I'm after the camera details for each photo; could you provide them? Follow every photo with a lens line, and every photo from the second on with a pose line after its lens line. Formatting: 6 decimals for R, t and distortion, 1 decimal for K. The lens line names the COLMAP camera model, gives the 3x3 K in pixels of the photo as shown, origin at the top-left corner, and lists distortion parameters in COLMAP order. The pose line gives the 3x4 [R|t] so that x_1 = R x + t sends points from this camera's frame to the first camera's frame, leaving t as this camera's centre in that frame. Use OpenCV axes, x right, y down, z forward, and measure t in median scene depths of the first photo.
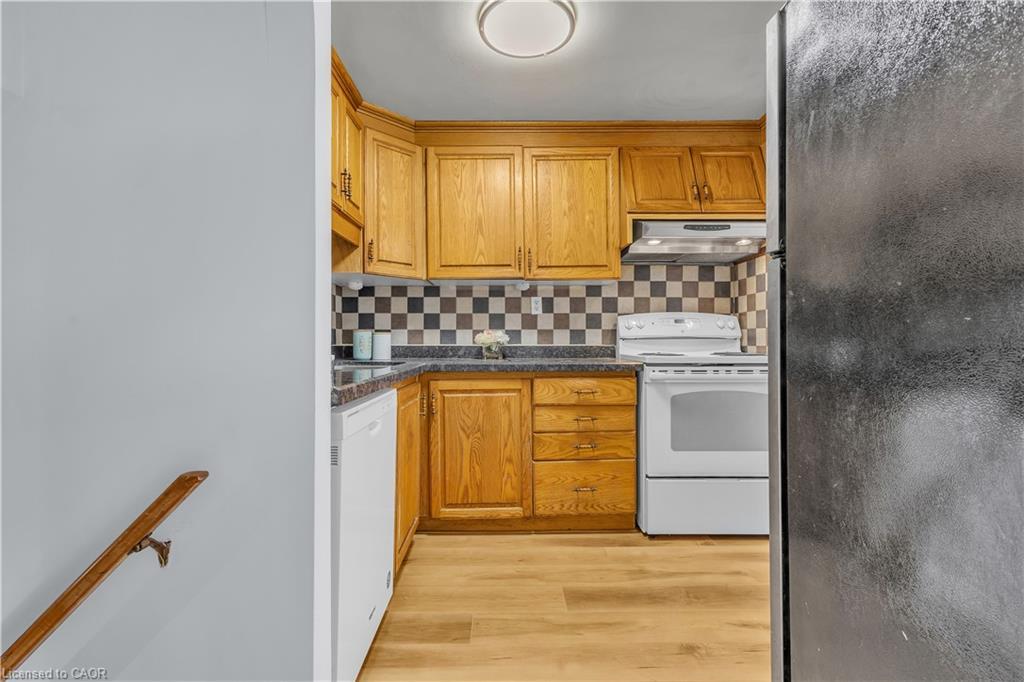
lens RADIAL K [[475.7, 0, 508.5], [0, 475.7, 339.8], [0, 0, 1]] dist [0.008749, -0.001213]
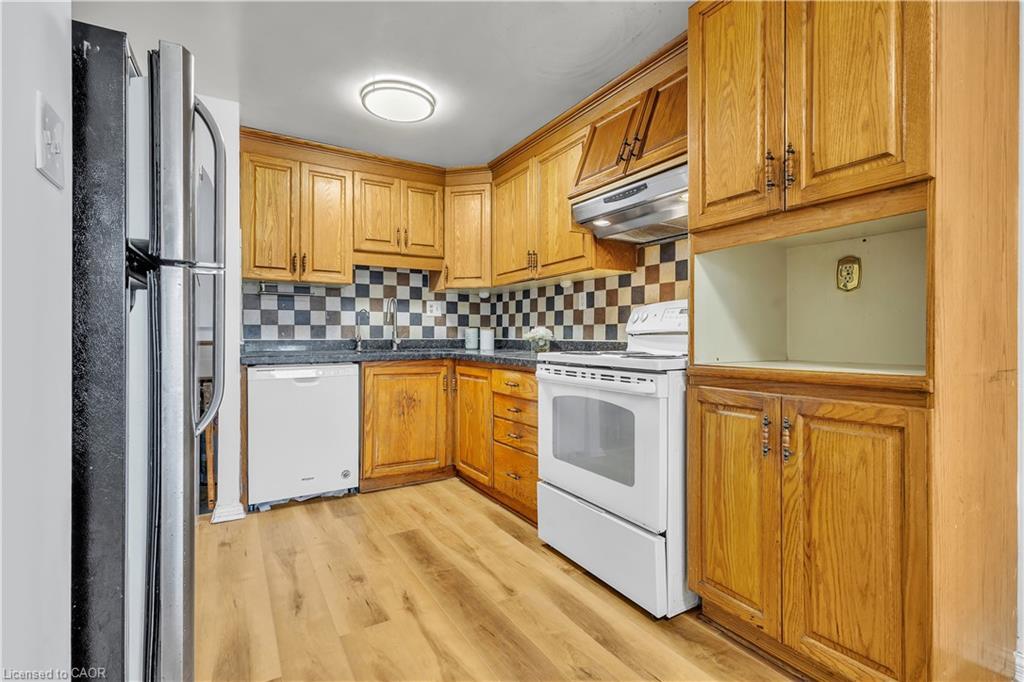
lens RADIAL K [[475.7, 0, 506.4], [0, 475.7, 338.4], [0, 0, 1]] dist [0.008749, -0.001213]
pose [[0.493068, 0.008781, -0.869946, 0.949971], [-0.000700, 0.999953, 0.009696, -0.002833], [0.869990, -0.004172, 0.493051, 0.409115]]
